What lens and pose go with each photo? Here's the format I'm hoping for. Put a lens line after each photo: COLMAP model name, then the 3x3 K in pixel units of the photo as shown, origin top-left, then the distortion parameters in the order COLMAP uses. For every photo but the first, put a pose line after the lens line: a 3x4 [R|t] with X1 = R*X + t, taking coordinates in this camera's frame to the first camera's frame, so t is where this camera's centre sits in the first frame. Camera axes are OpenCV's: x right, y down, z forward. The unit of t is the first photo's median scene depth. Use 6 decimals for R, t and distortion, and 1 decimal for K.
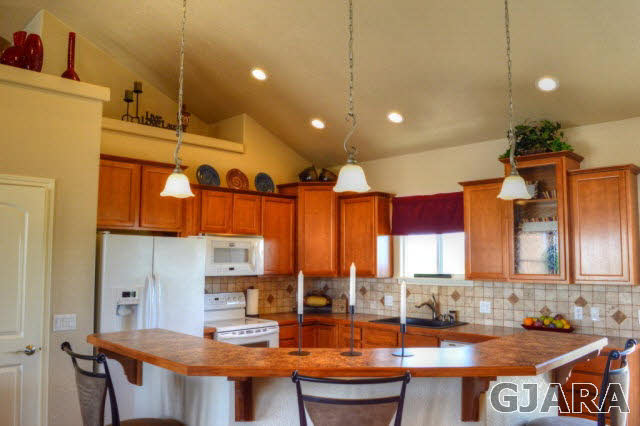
lens RADIAL K [[531.0, 0, 320.0], [0, 531.0, 213.0], [0, 0, 1]] dist [-0.055817, -0.000068]
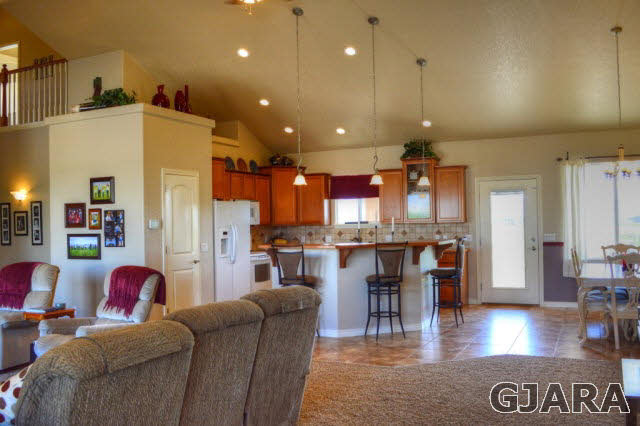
lens RADIAL K [[618.2, 0, 320.0], [0, 618.2, 213.0], [0, 0, 1]] dist [-0.067870, -0.013344]
pose [[0.941981, -0.017084, 0.335232, -0.574541], [-0.006039, 0.997680, 0.067812, -0.048132], [-0.335613, -0.065902, 0.939692, -0.845031]]
